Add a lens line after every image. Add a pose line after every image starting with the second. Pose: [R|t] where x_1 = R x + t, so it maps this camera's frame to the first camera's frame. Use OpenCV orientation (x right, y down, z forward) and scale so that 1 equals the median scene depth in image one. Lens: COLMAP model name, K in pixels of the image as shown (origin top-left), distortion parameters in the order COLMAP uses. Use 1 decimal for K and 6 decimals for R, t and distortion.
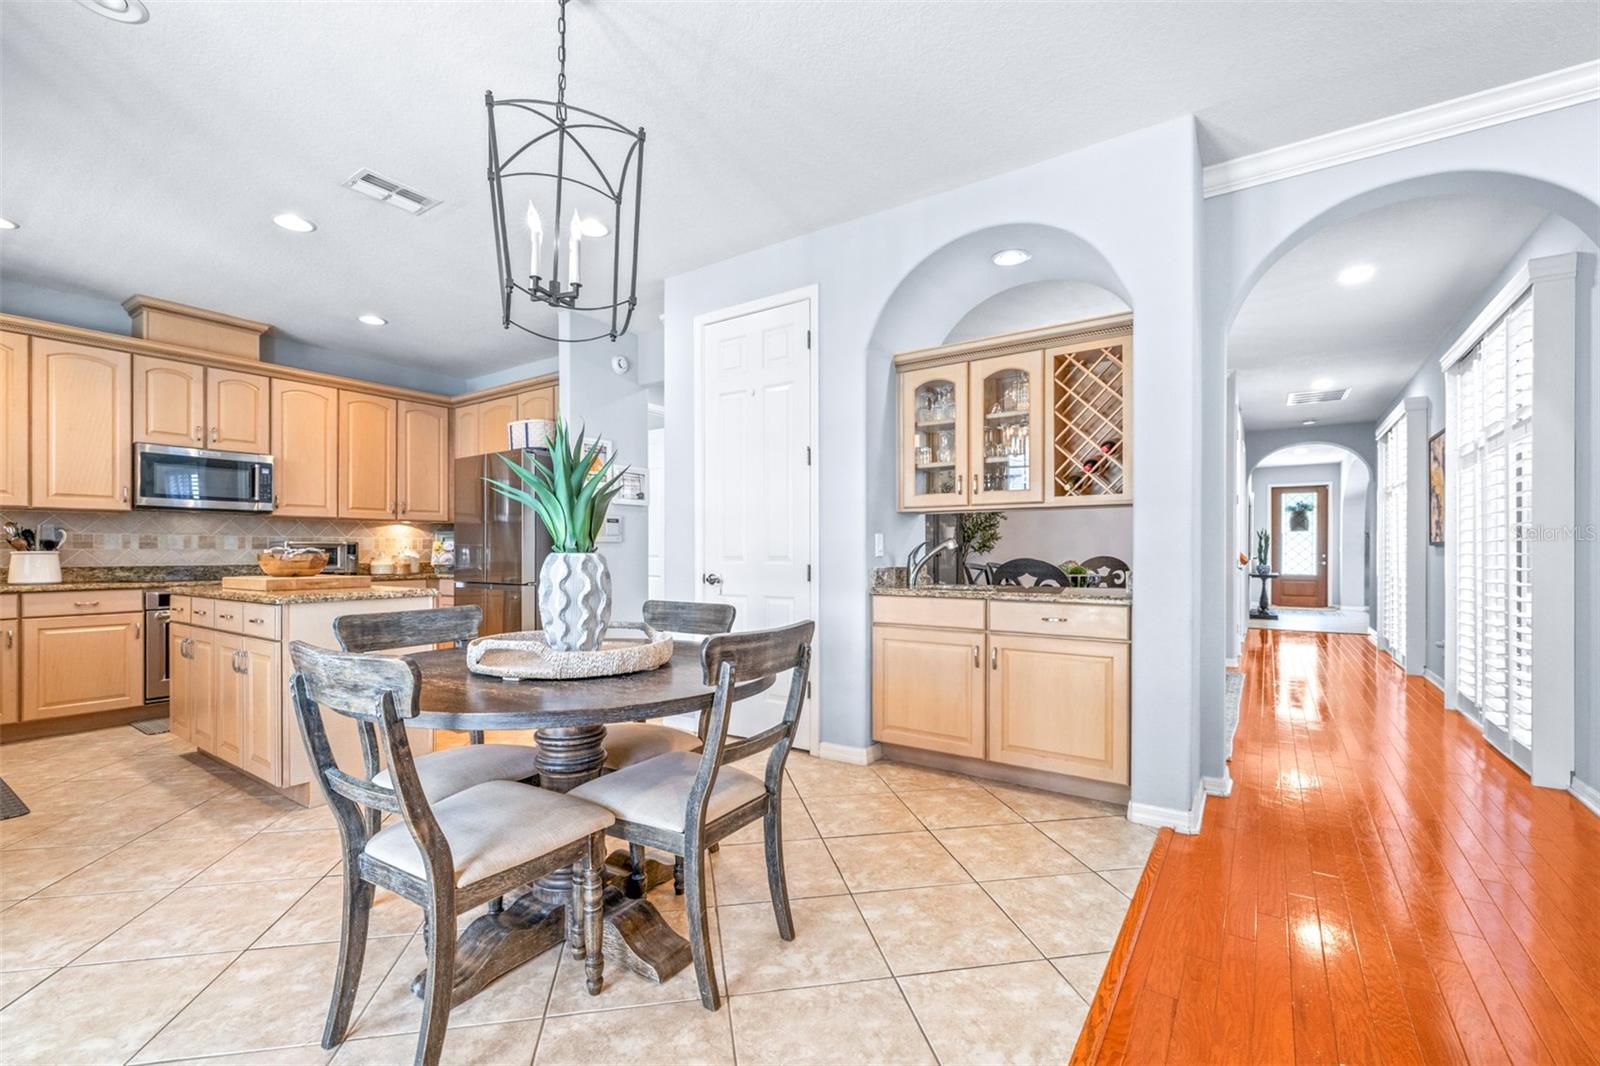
lens RADIAL K [[684.8, 0, 800.6], [0, 684.8, 551.7], [0, 0, 1]] dist [0.001696, -0.000639]
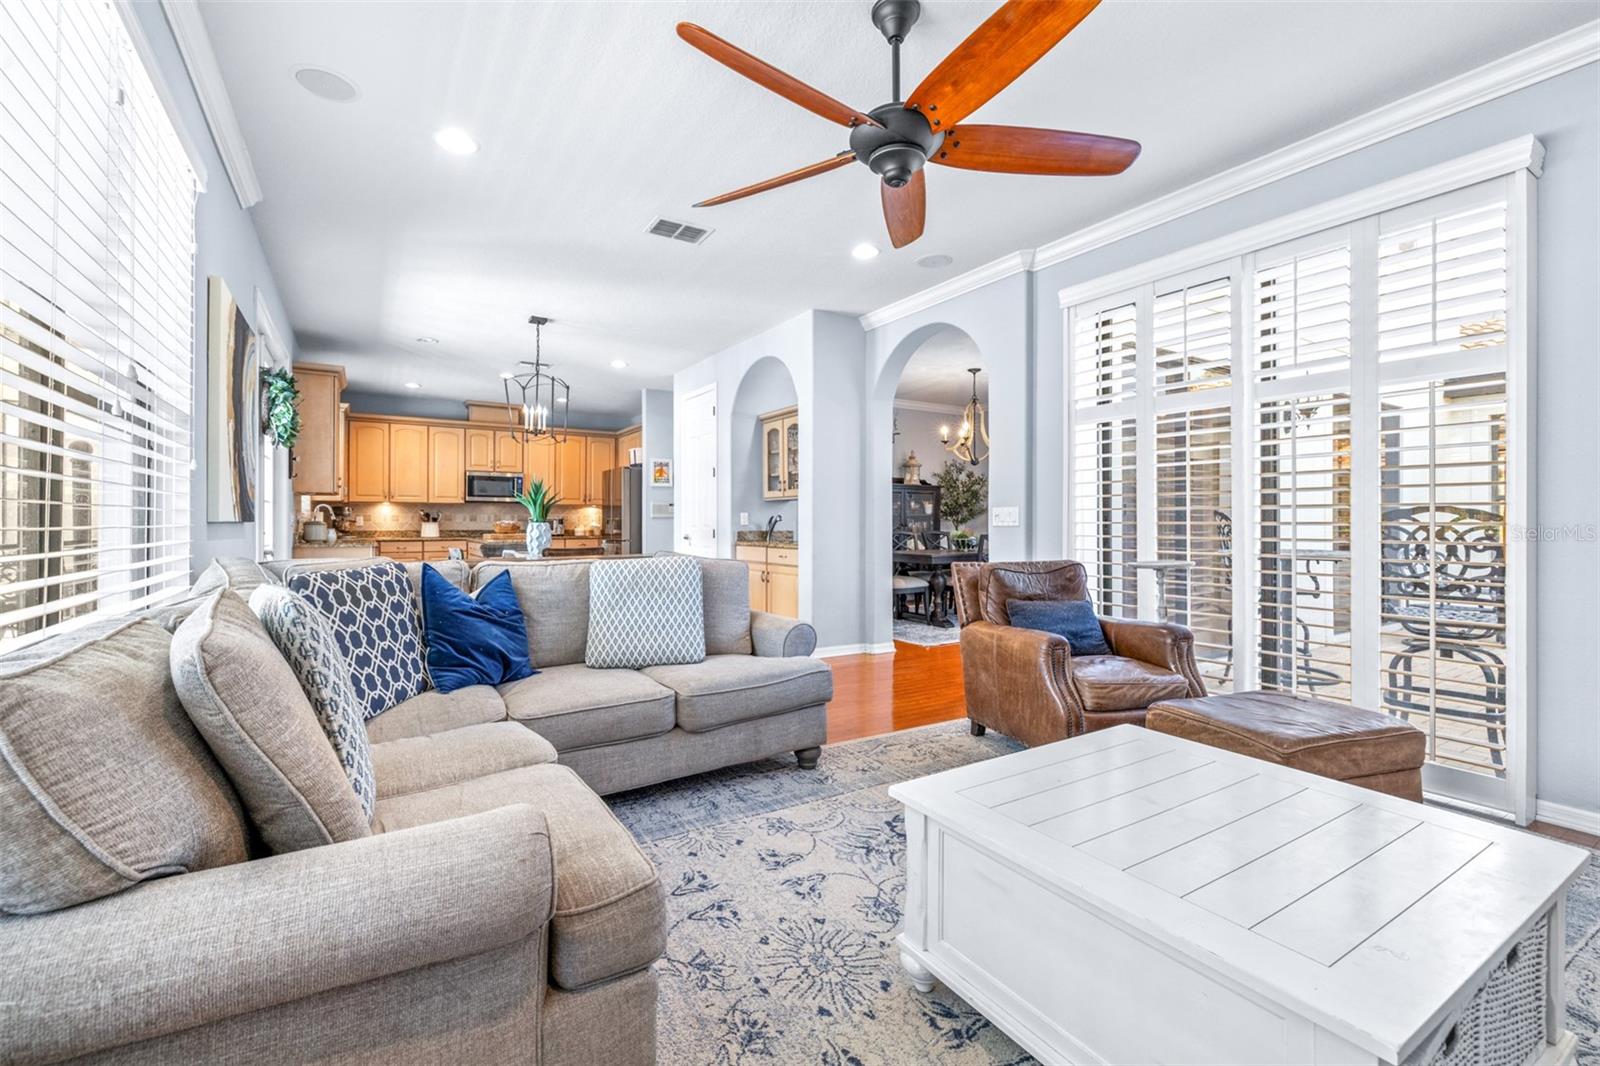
lens RADIAL K [[684.8, 0, 797.3], [0, 684.8, 520.0], [0, 0, 1]] dist [0.001696, -0.000639]
pose [[0.919871, -0.002444, -0.392212, 0.698504], [-0.000158, 0.999978, -0.006602, 0.004626], [0.392220, 0.006135, 0.919851, -0.472353]]
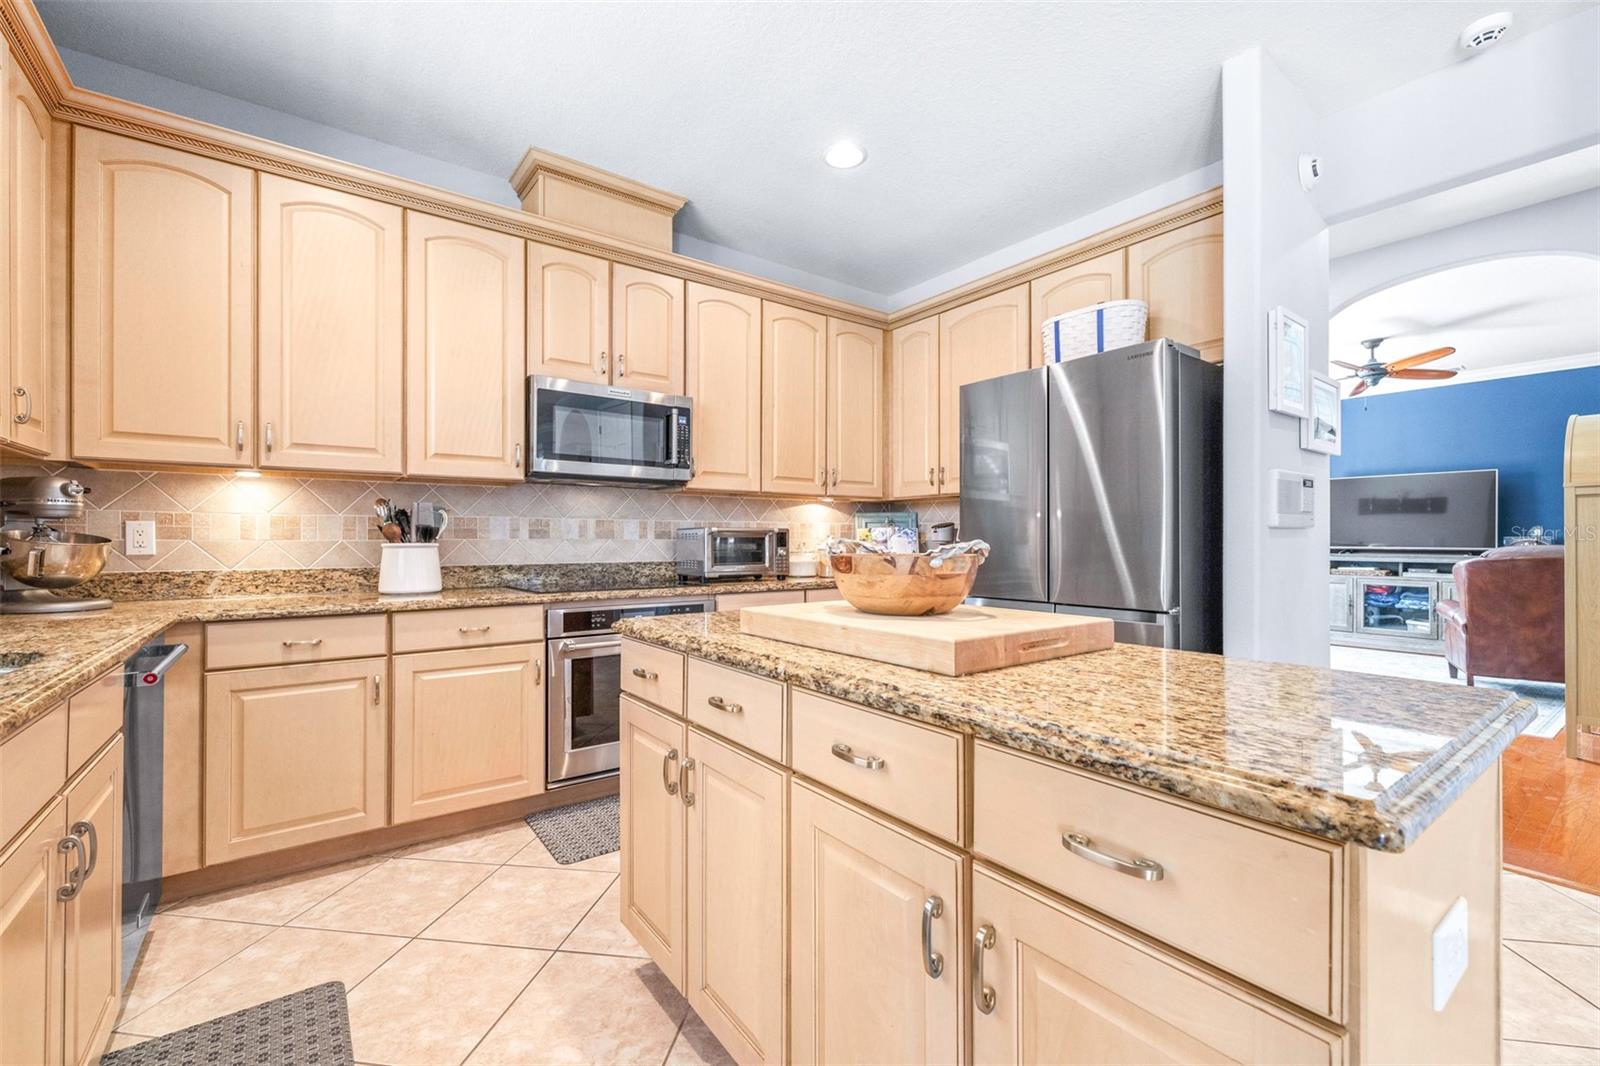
lens RADIAL K [[684.8, 0, 807.2], [0, 684.8, 538.8], [0, 0, 1]] dist [0.001696, -0.000639]
pose [[0.948302, 0.002095, -0.317362, -0.459293], [-0.002420, 0.999997, -0.000630, -0.004280], [0.317360, 0.001365, 0.948304, 0.417524]]
